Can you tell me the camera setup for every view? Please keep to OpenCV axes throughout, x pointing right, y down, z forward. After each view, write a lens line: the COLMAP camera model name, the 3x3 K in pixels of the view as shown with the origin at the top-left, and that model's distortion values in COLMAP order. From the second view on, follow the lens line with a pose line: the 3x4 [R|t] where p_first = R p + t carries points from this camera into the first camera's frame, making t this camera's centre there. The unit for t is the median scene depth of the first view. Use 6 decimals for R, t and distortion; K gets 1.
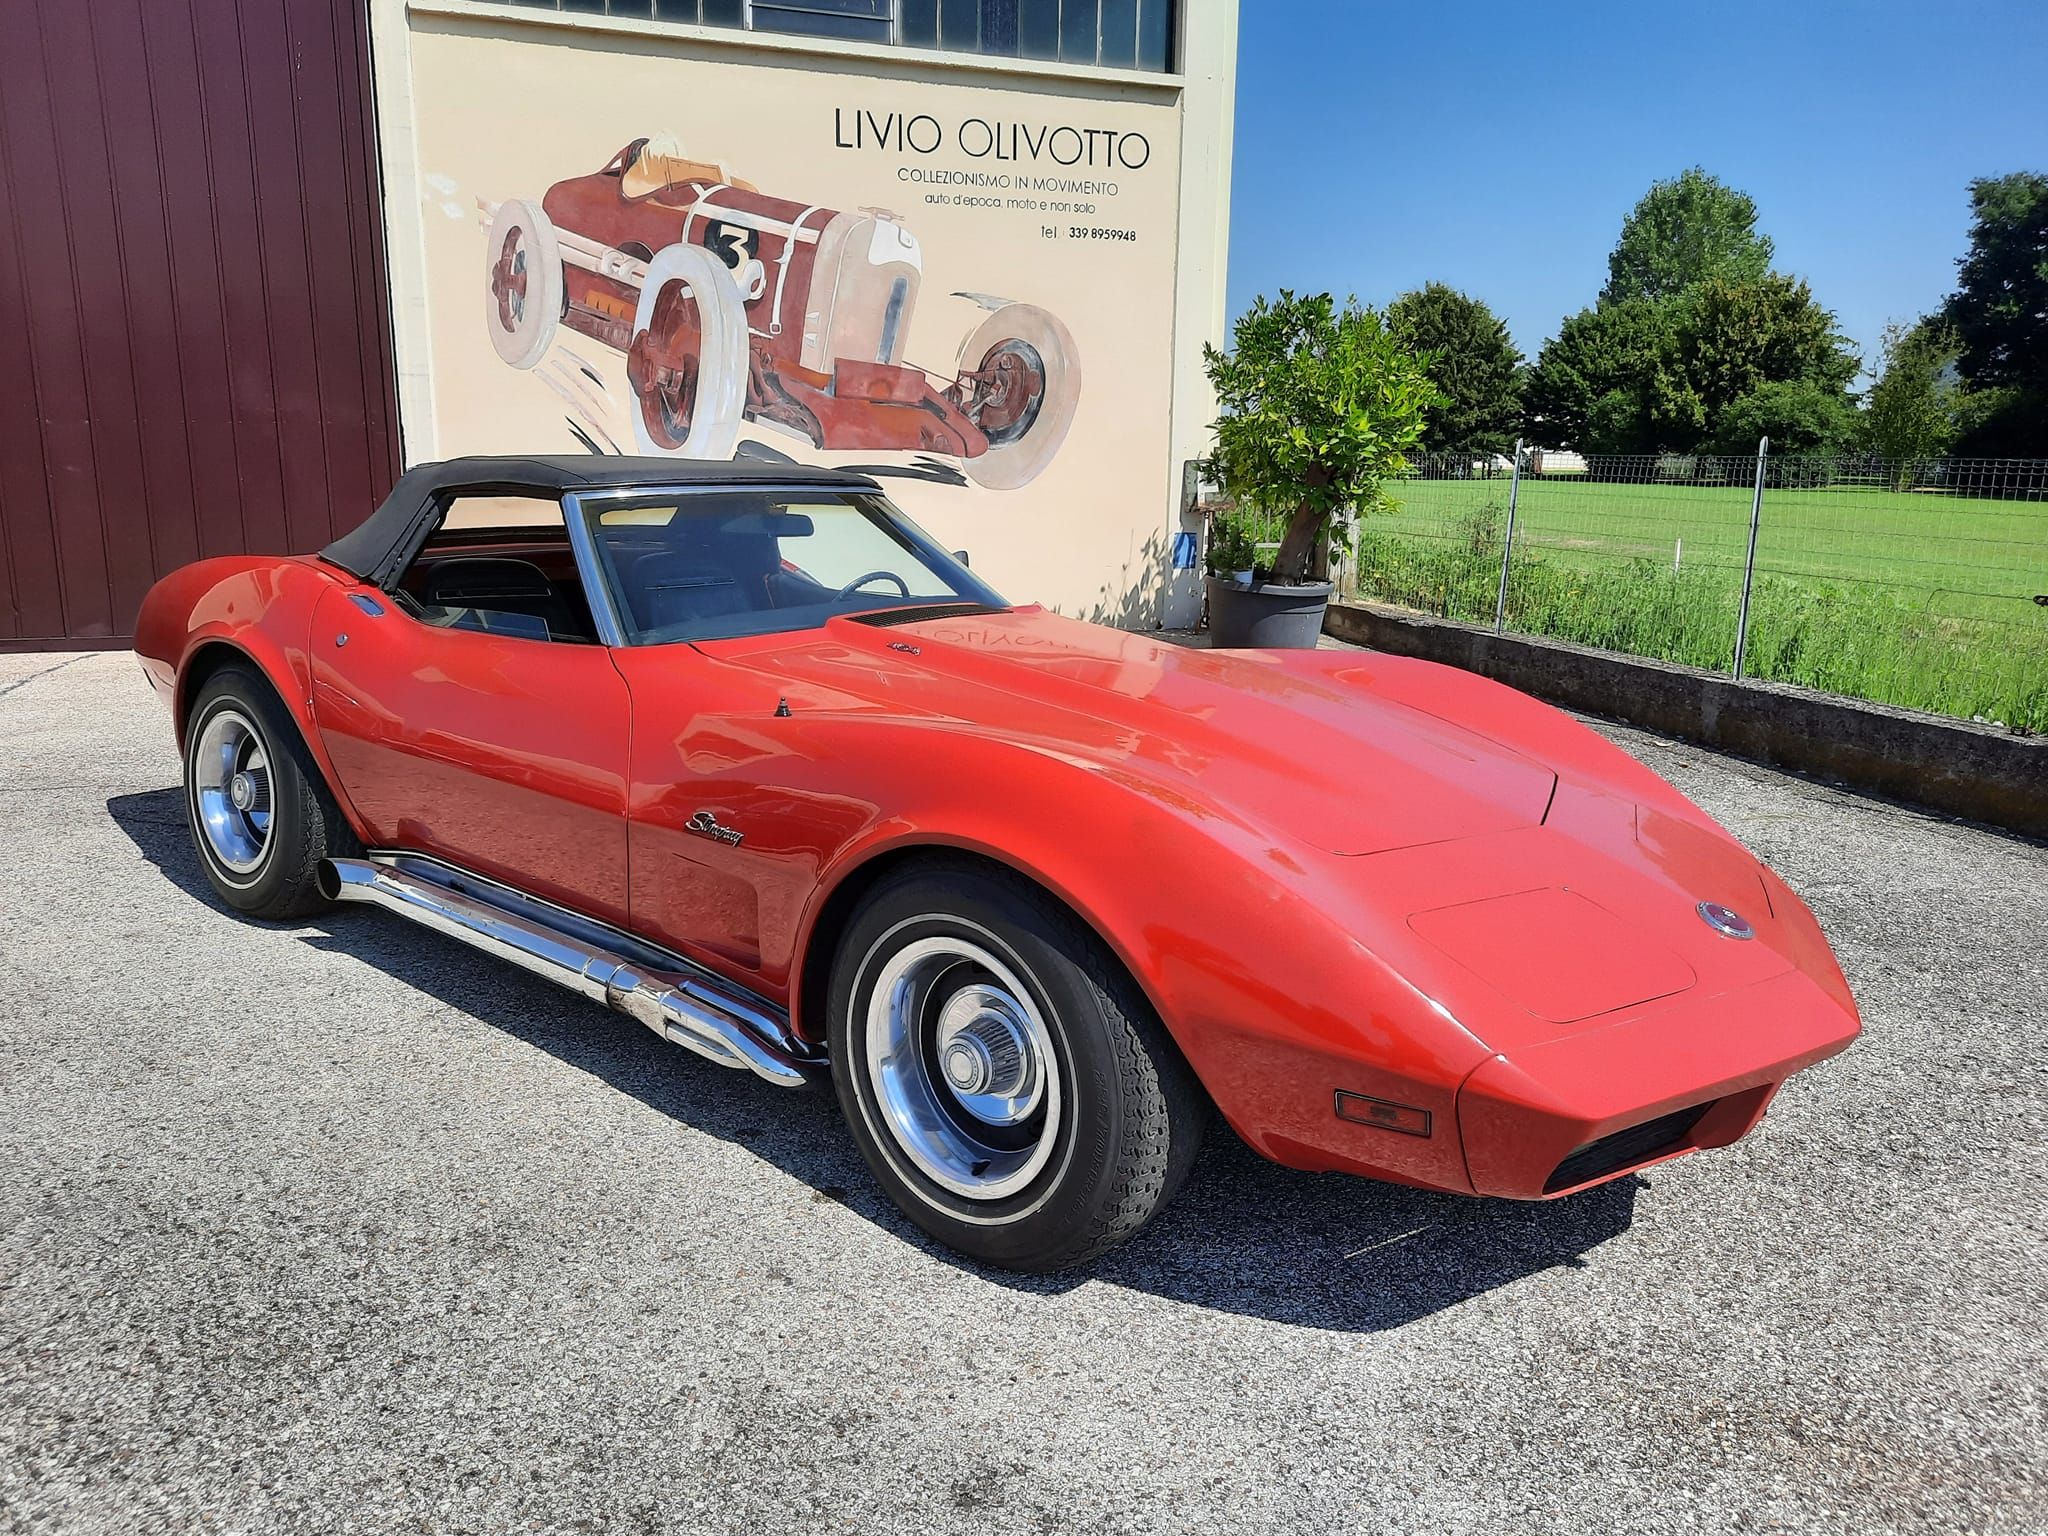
lens RADIAL K [[1506.9, 0, 1031.7], [0, 1506.9, 764.4], [0, 0, 1]] dist [0.049969, -0.044983]
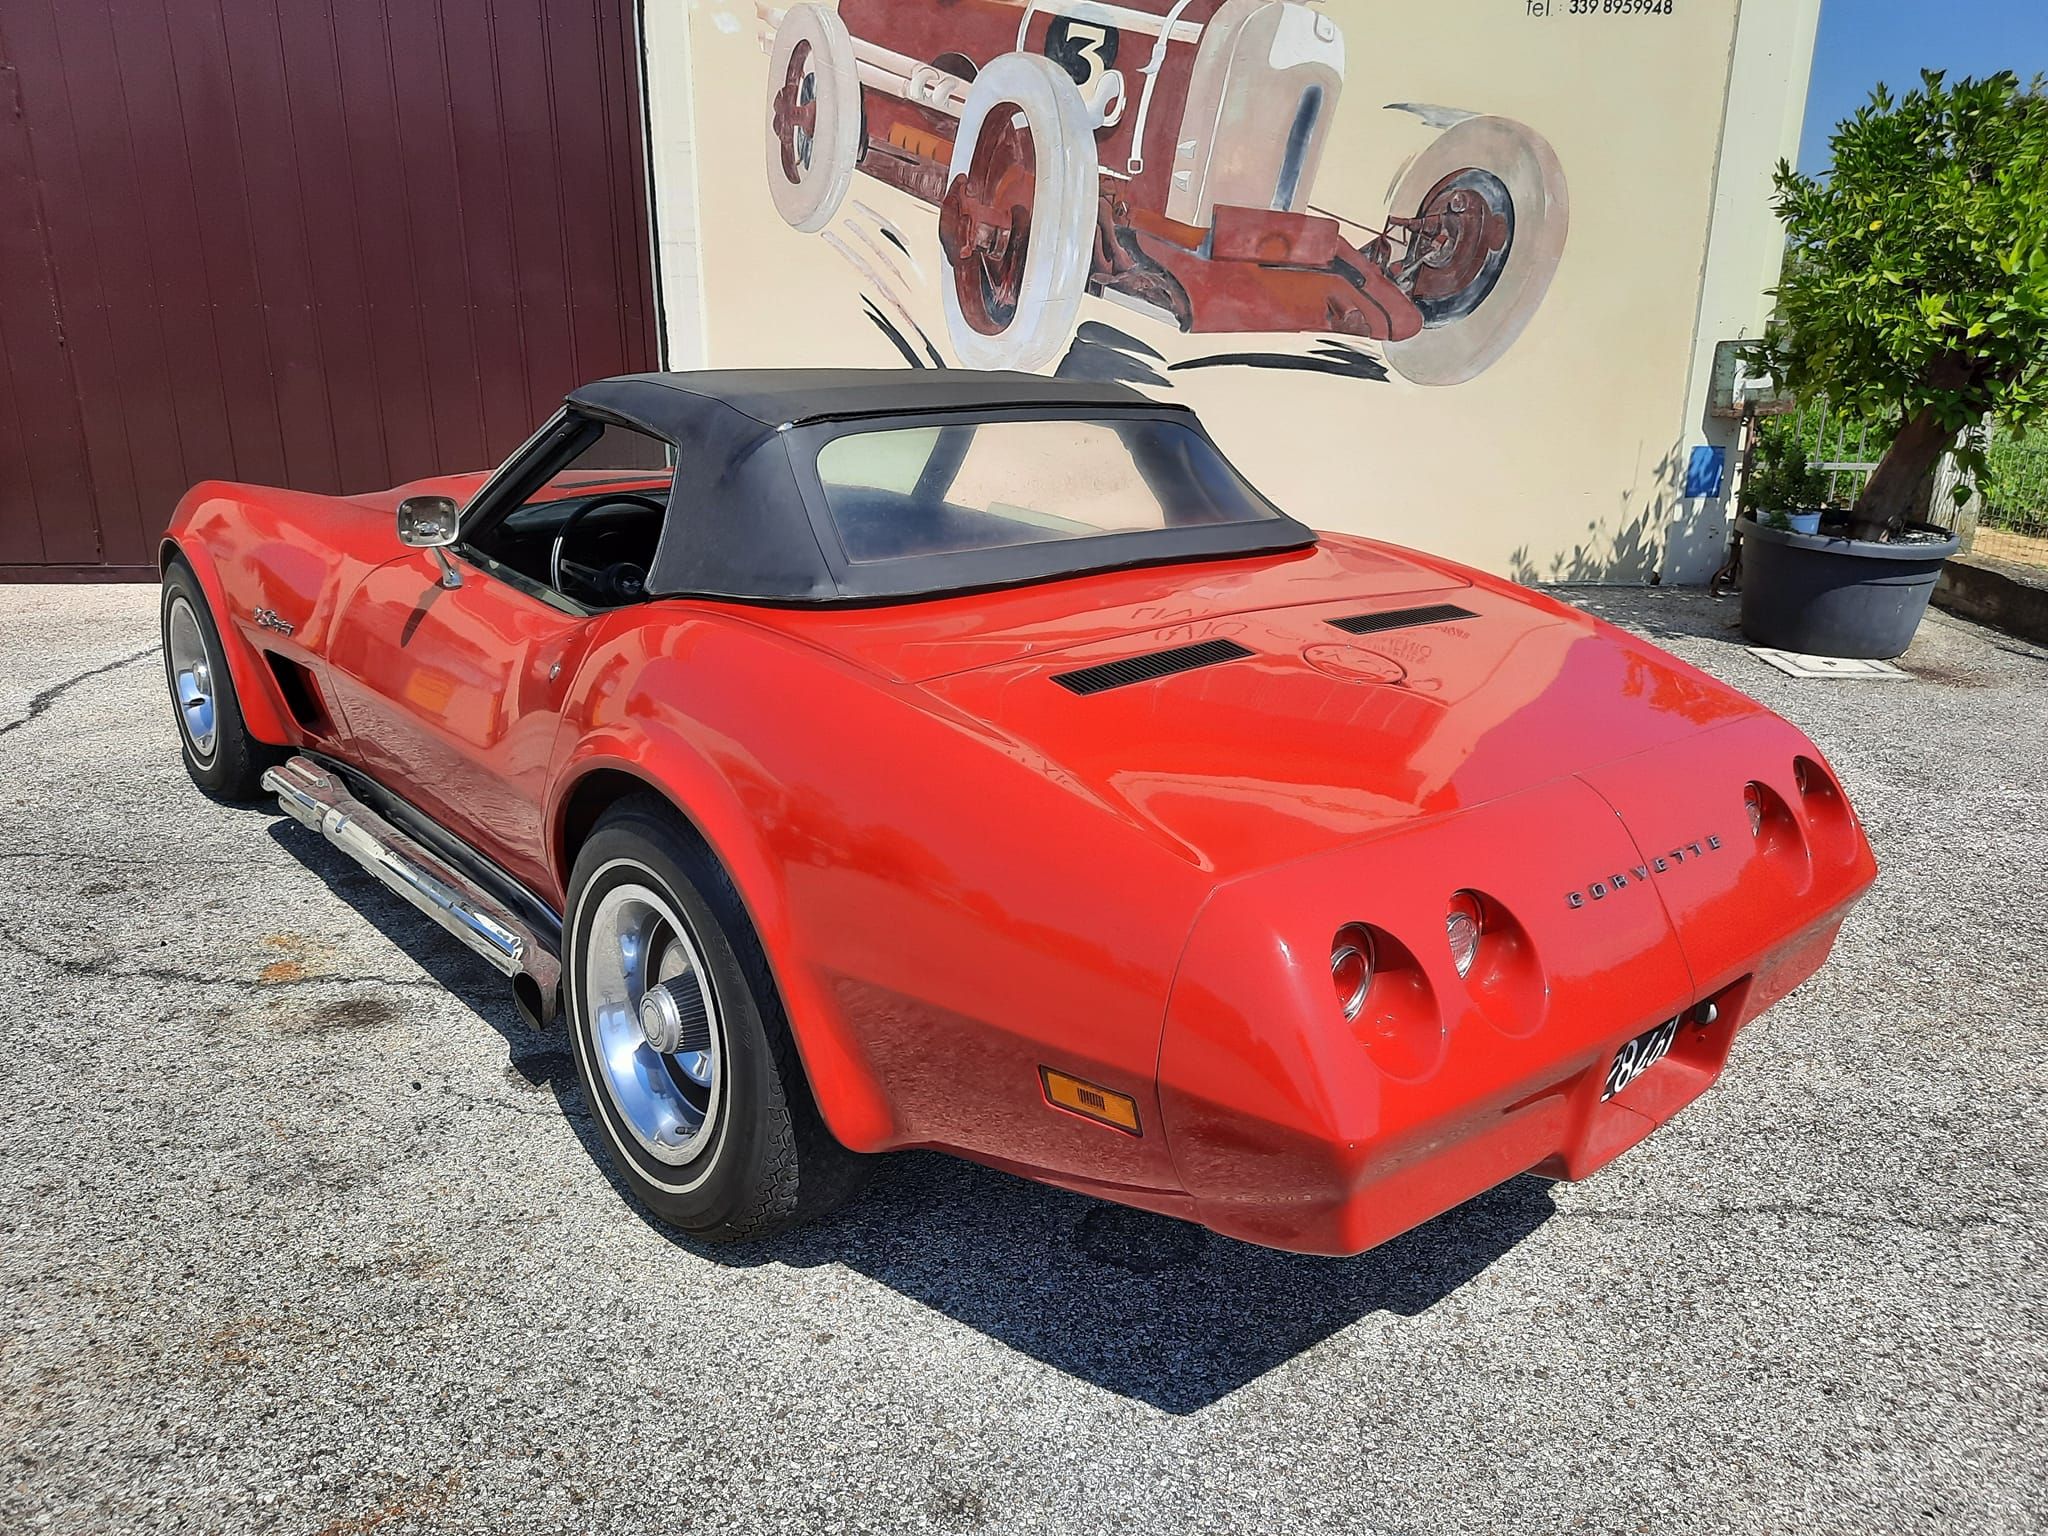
lens RADIAL K [[1506.9, 0, 1026.9], [0, 1506.9, 752.6], [0, 0, 1]] dist [0.049969, -0.044983]
pose [[0.958763, 0.072380, -0.274836, 0.003995], [-0.049696, 0.994824, 0.088630, -0.066824], [0.279829, -0.071317, 0.957397, 0.258681]]
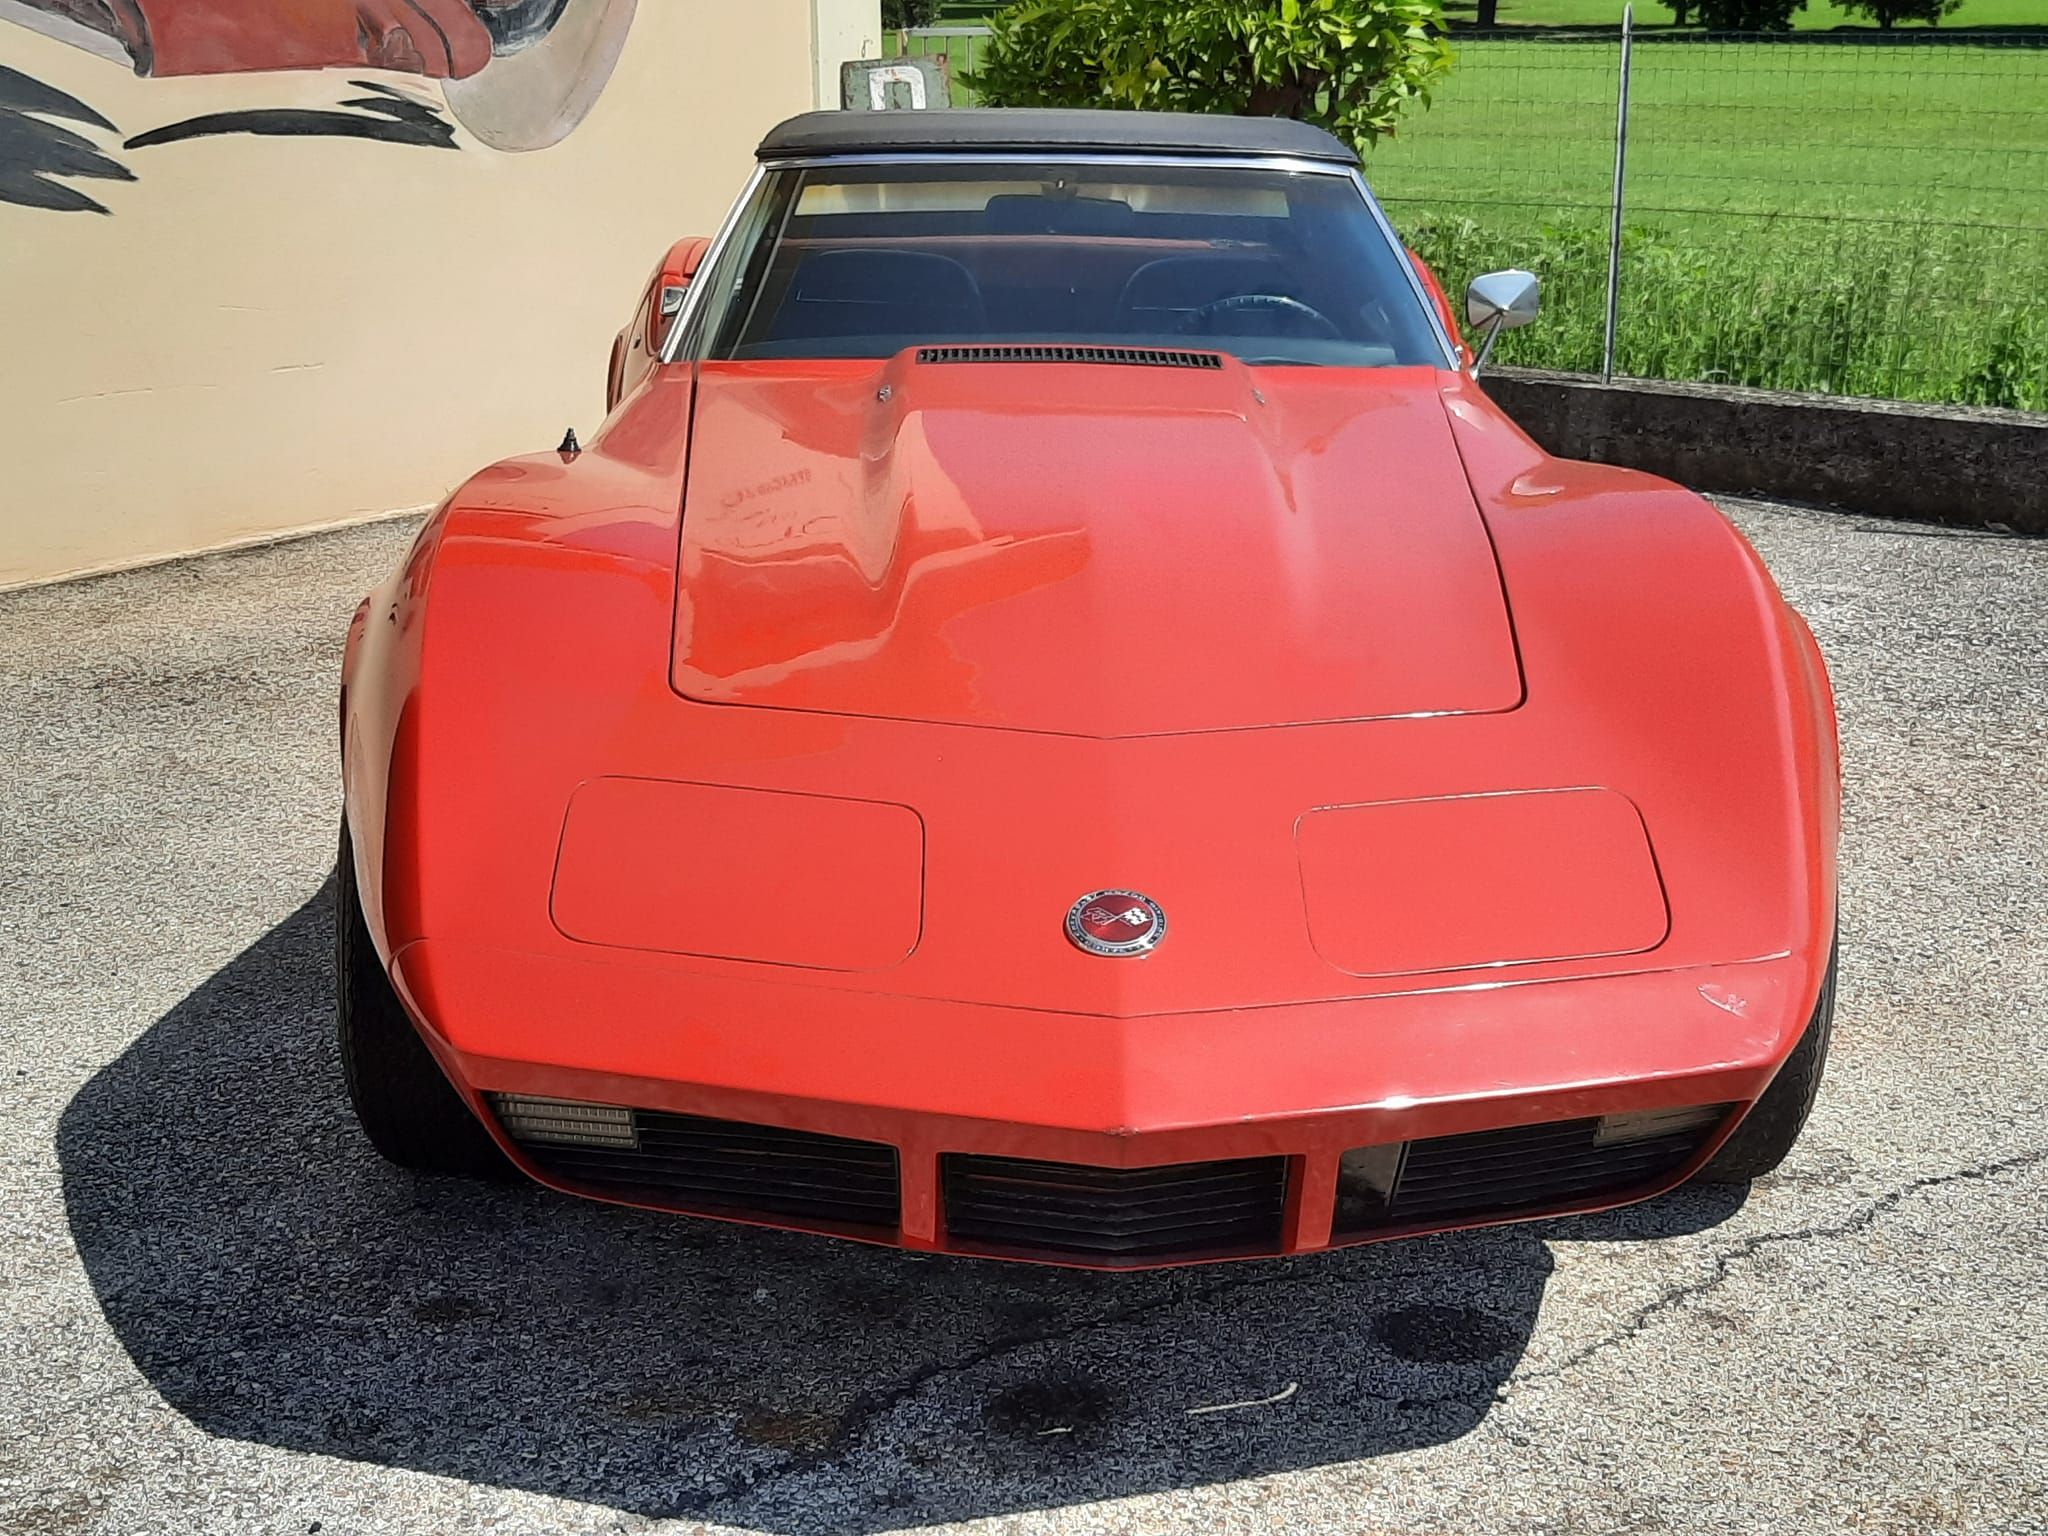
lens RADIAL K [[2911.1, 0, 1037.1], [0, 2911.1, 730.5], [0, 0, 1]] dist [0.038052, 0.000000]
pose [[0.837994, -0.161853, 0.521123, -0.378081], [0.134668, 0.986801, 0.089932, -0.081448], [-0.528800, -0.005184, 0.848730, 0.245738]]
